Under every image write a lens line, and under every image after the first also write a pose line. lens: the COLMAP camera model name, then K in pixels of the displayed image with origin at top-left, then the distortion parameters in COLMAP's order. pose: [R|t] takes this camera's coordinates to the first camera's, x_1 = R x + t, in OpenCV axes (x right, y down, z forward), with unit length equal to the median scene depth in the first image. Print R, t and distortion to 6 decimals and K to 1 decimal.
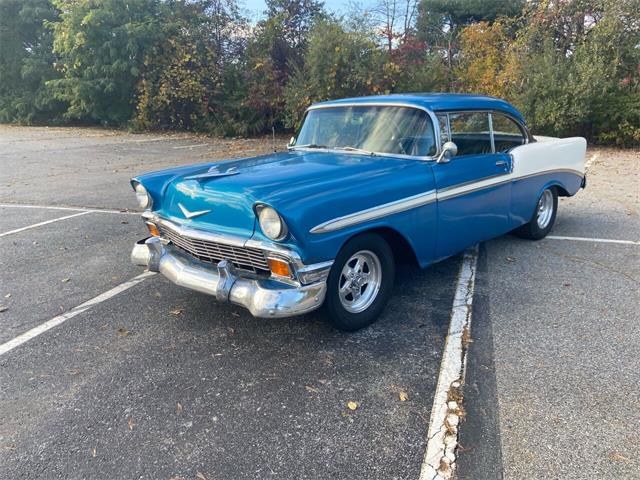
lens RADIAL K [[484.3, 0, 315.7], [0, 484.3, 226.2], [0, 0, 1]] dist [0.110658, -0.144229]
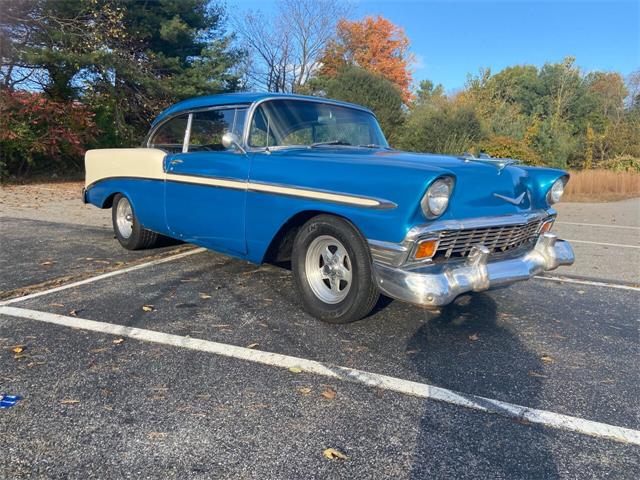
lens RADIAL K [[484.3, 0, 315.7], [0, 484.3, 226.2], [0, 0, 1]] dist [0.110658, -0.144229]
pose [[0.034477, -0.101258, 0.994263, -1.036759], [0.201334, 0.975161, 0.092331, -0.119321], [-0.978916, 0.196995, 0.054007, 1.145808]]
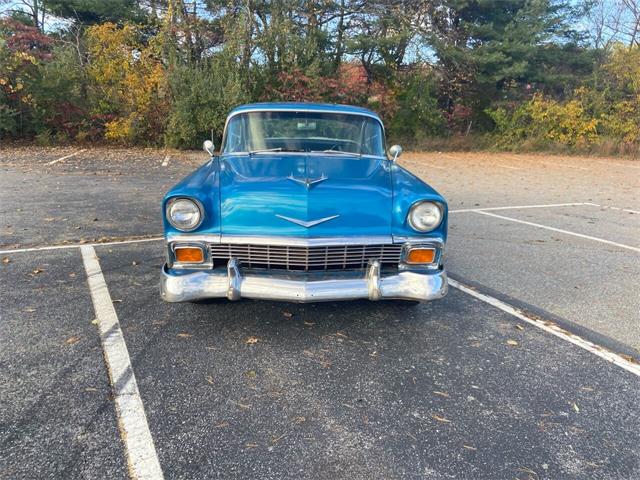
lens RADIAL K [[484.9, 0, 331.2], [0, 484.9, 227.3], [0, 0, 1]] dist [0.102632, -0.127355]
pose [[0.663439, -0.123374, 0.737989, -0.798090], [0.126412, 0.990616, 0.051966, -0.053170], [-0.737475, 0.058815, 0.672809, 0.289584]]
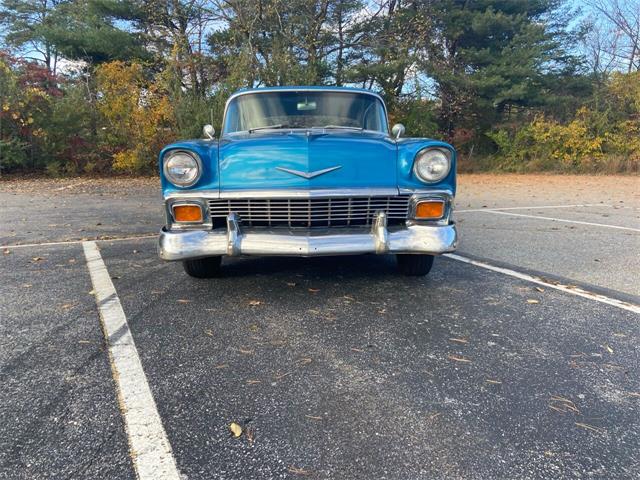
lens RADIAL K [[484.0, 0, 319.8], [0, 484.0, 224.6], [0, 0, 1]] dist [0.110469, -0.142675]
pose [[0.685027, -0.081263, 0.723971, -0.783322], [0.155456, 0.987176, -0.036287, 0.087882], [-0.711738, 0.137403, 0.688875, 0.326266]]
